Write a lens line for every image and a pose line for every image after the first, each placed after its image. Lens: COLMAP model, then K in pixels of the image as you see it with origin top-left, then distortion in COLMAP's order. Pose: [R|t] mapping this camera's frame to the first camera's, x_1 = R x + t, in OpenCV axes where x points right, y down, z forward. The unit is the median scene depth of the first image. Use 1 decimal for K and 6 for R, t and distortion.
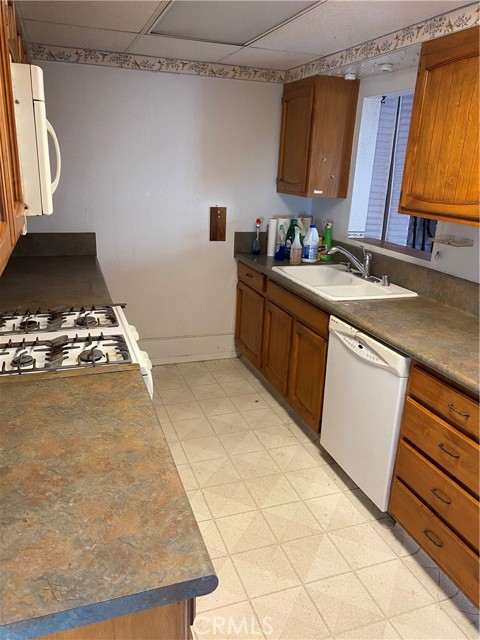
lens RADIAL K [[491.3, 0, 235.6], [0, 491.3, 322.8], [0, 0, 1]] dist [0.052807, -0.063278]
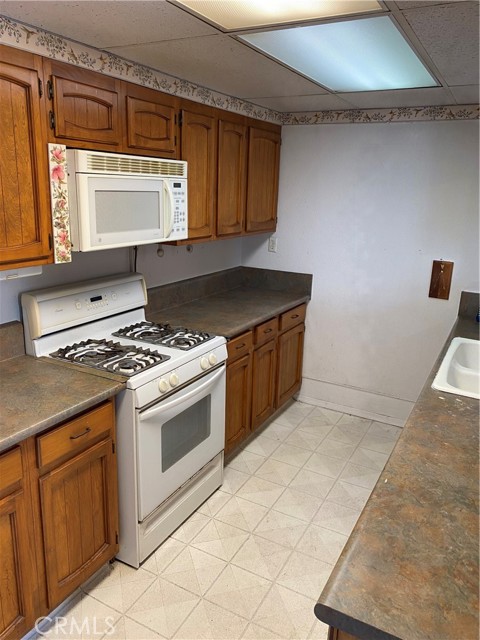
lens RADIAL K [[491.3, 0, 236.9], [0, 491.3, 318.3], [0, 0, 1]] dist [0.052807, -0.063278]
pose [[0.666446, 0.176858, -0.724273, 0.436592], [-0.236551, 0.971422, 0.019544, -0.077231], [0.707032, 0.158303, 0.689236, 0.173197]]
